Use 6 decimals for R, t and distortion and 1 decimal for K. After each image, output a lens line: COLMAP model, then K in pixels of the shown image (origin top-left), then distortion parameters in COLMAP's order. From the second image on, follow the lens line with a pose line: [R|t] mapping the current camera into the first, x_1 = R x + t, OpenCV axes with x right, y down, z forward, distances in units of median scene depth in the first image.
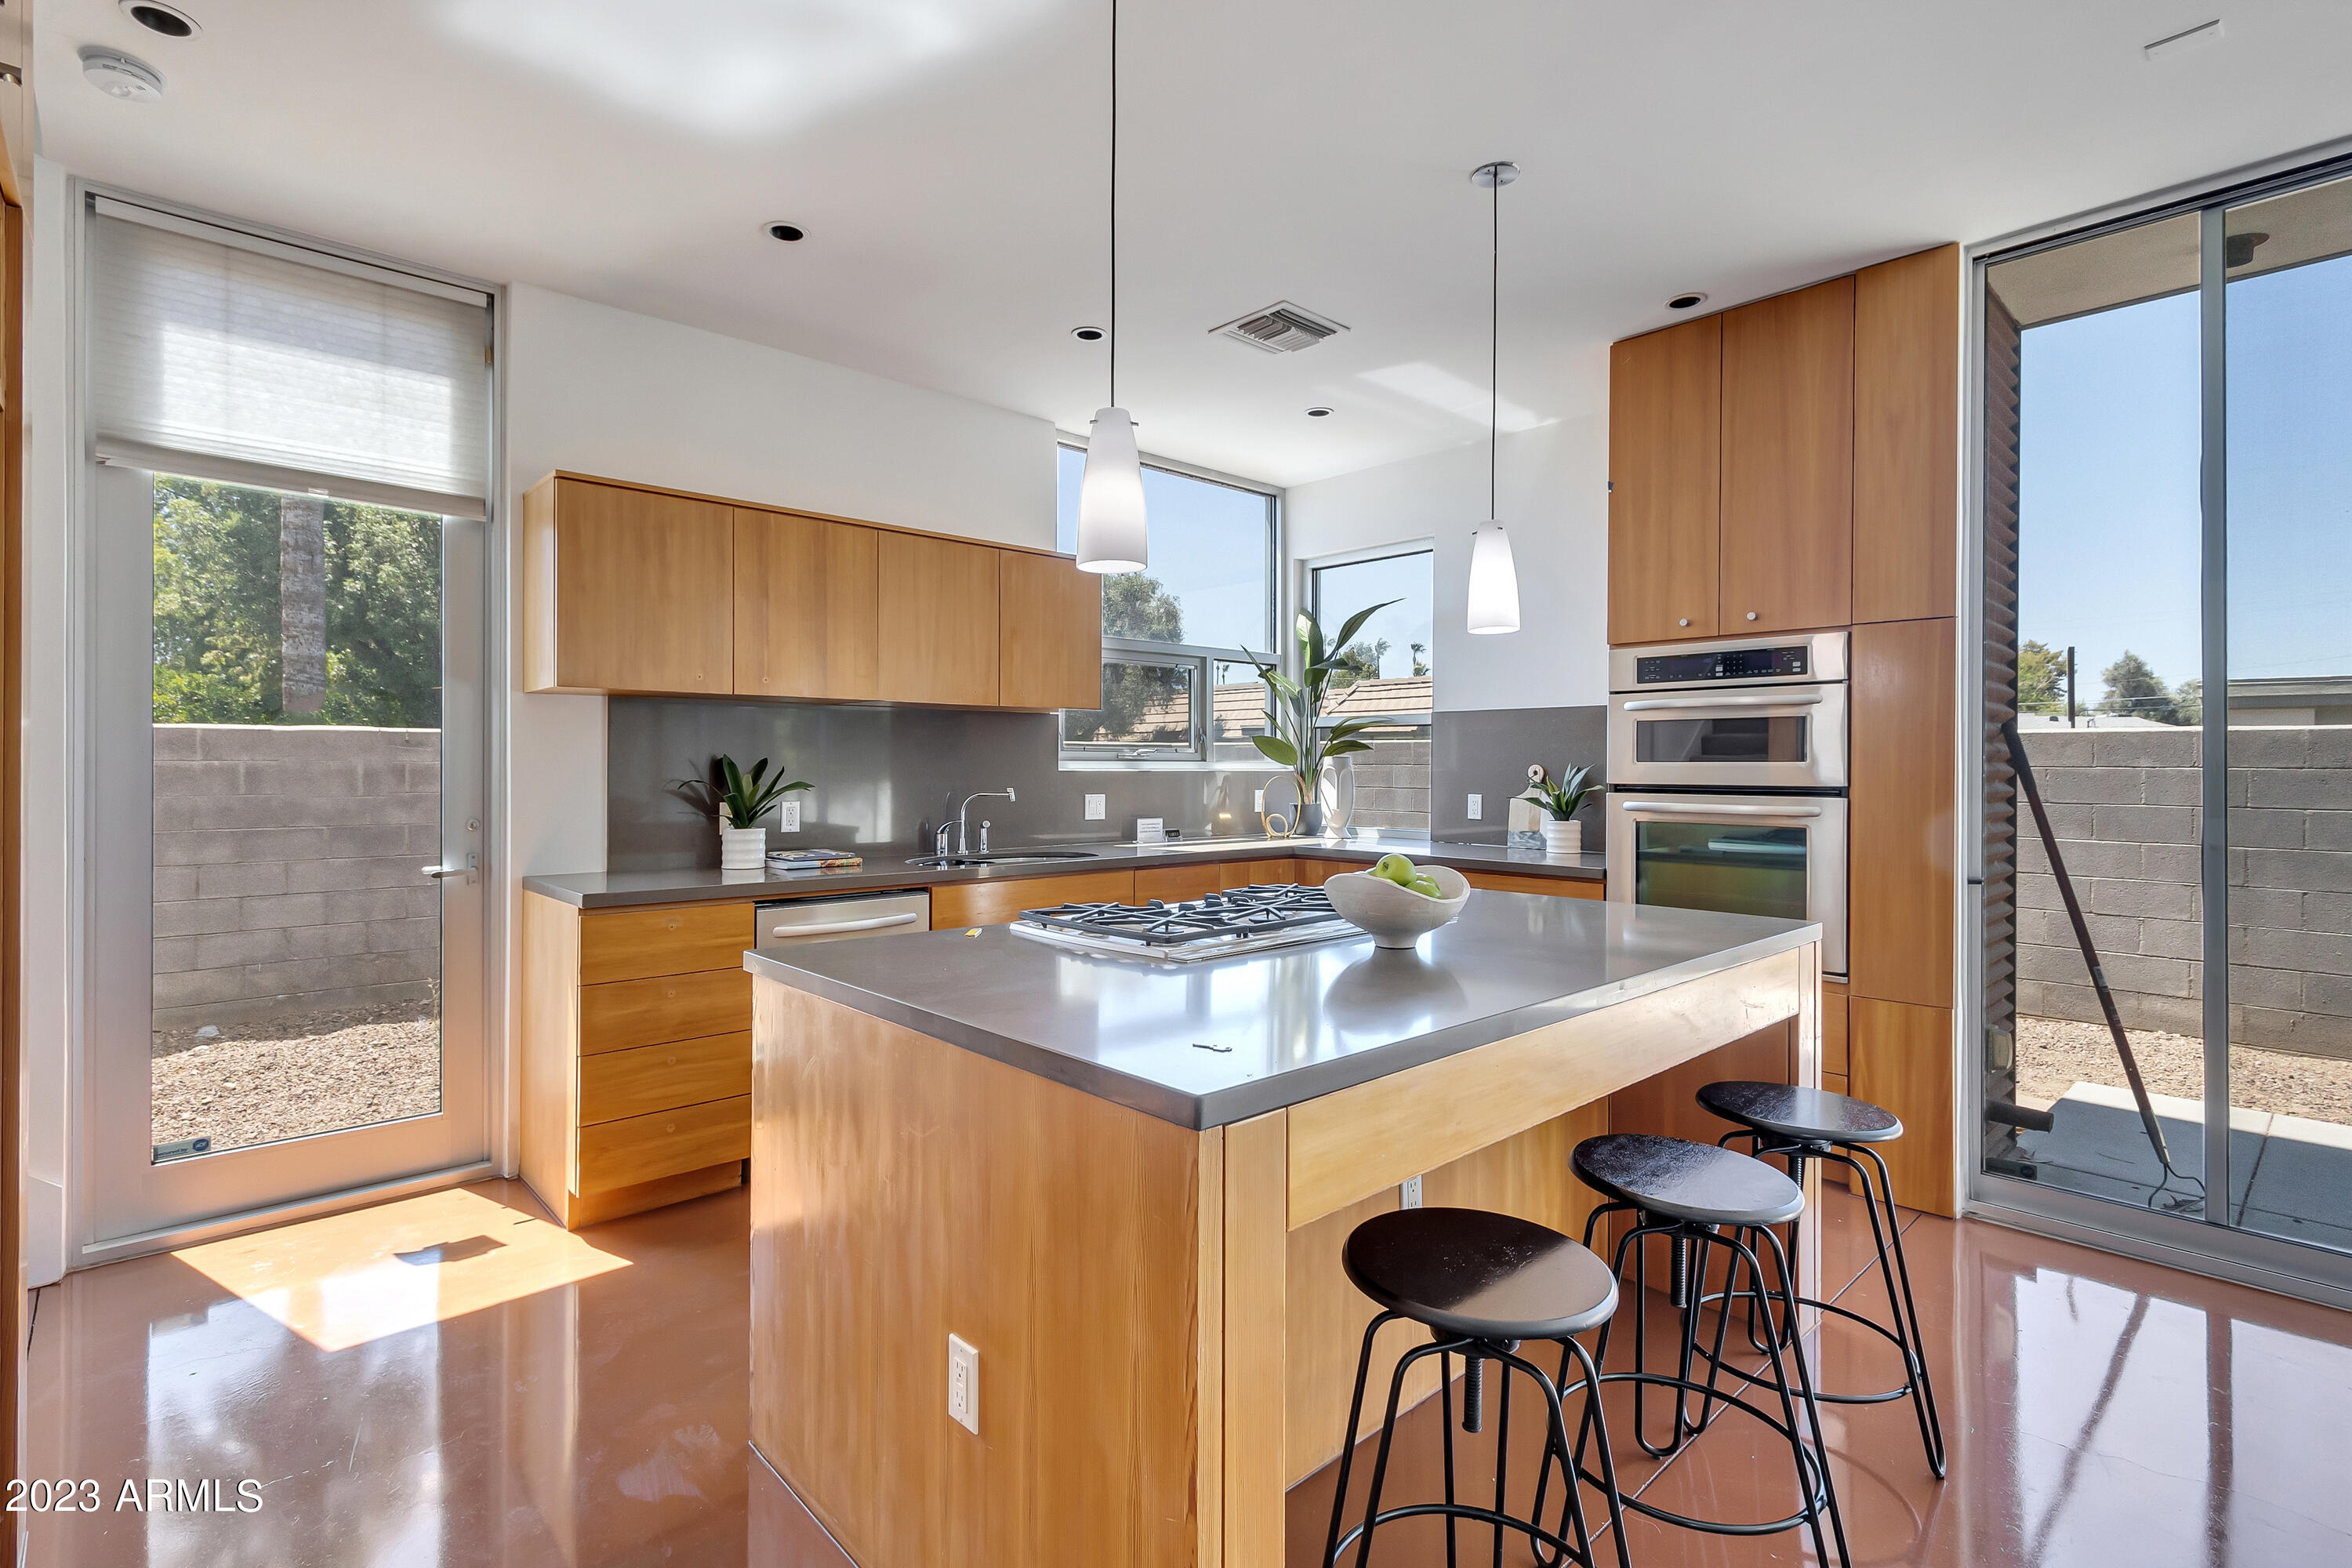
lens RADIAL K [[1098.5, 0, 1160.8], [0, 1098.5, 768.1], [0, 0, 1]] dist [-0.002384, 0.000303]
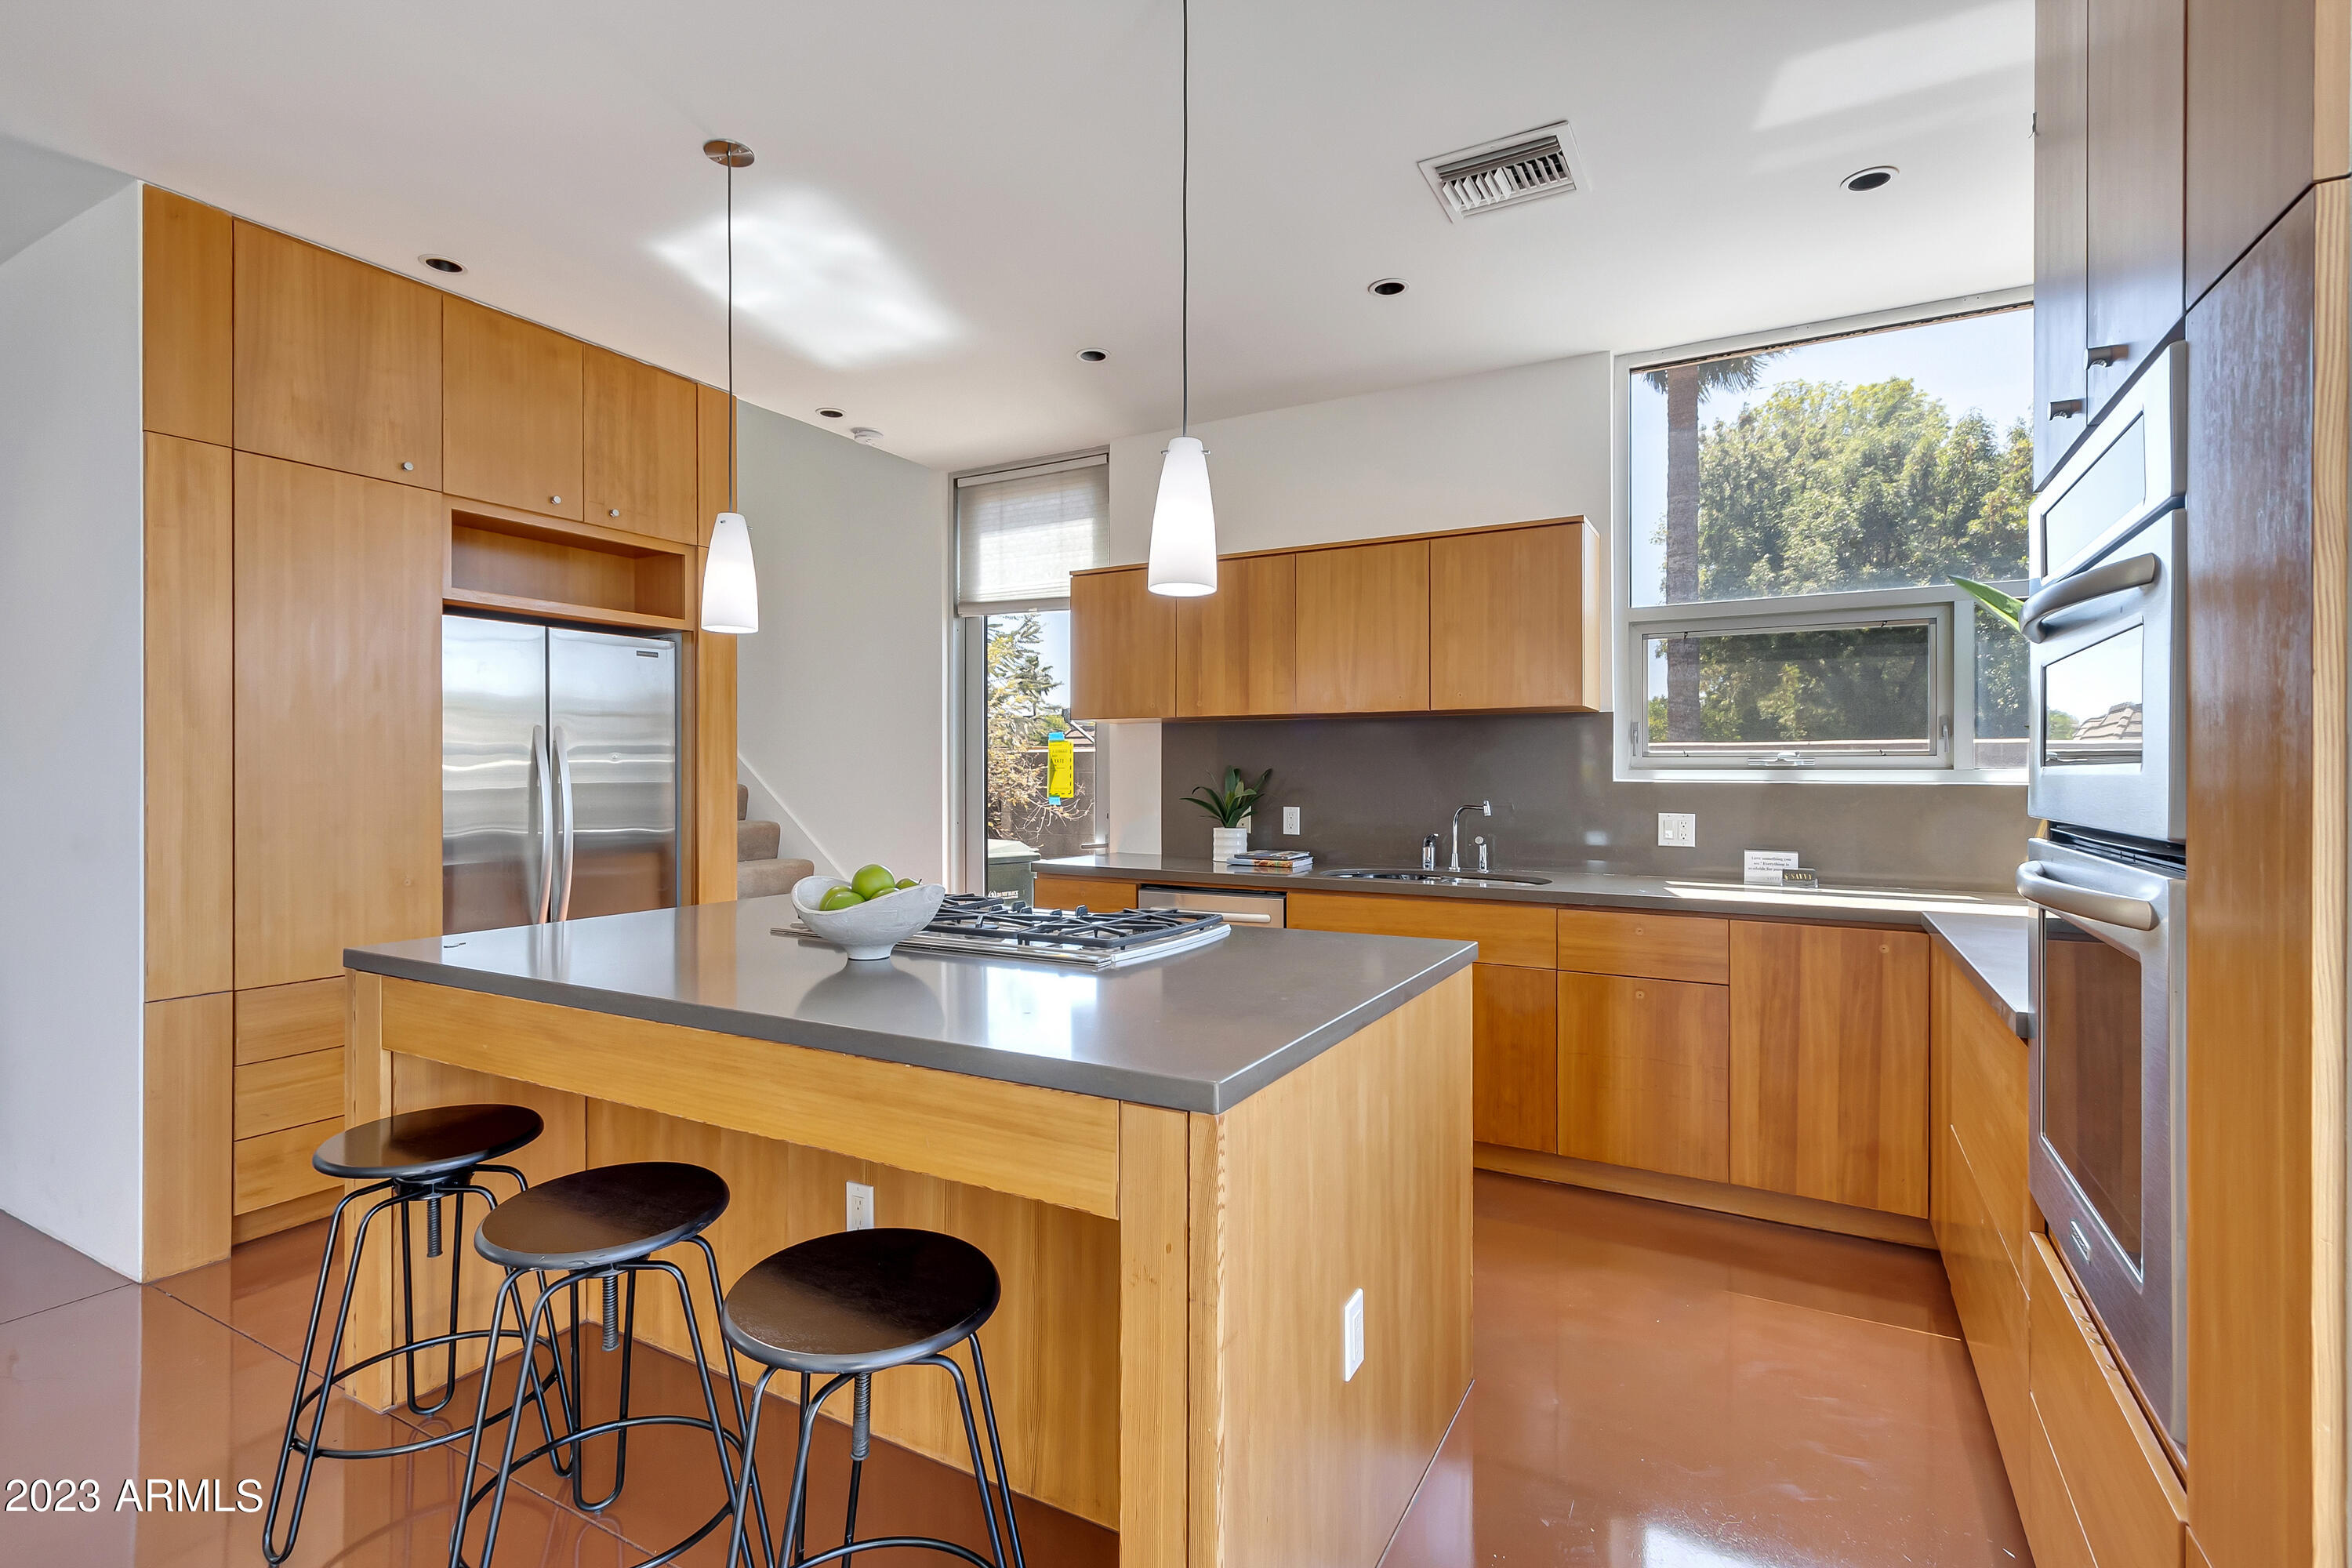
lens RADIAL K [[1098.5, 0, 1161.3], [0, 1098.5, 778.9], [0, 0, 1]] dist [-0.002384, 0.000303]
pose [[0.301982, 0.003168, -0.953308, 0.701664], [-0.003653, 0.999991, 0.002165, -0.000584], [0.953306, 0.002829, 0.301991, 0.542837]]
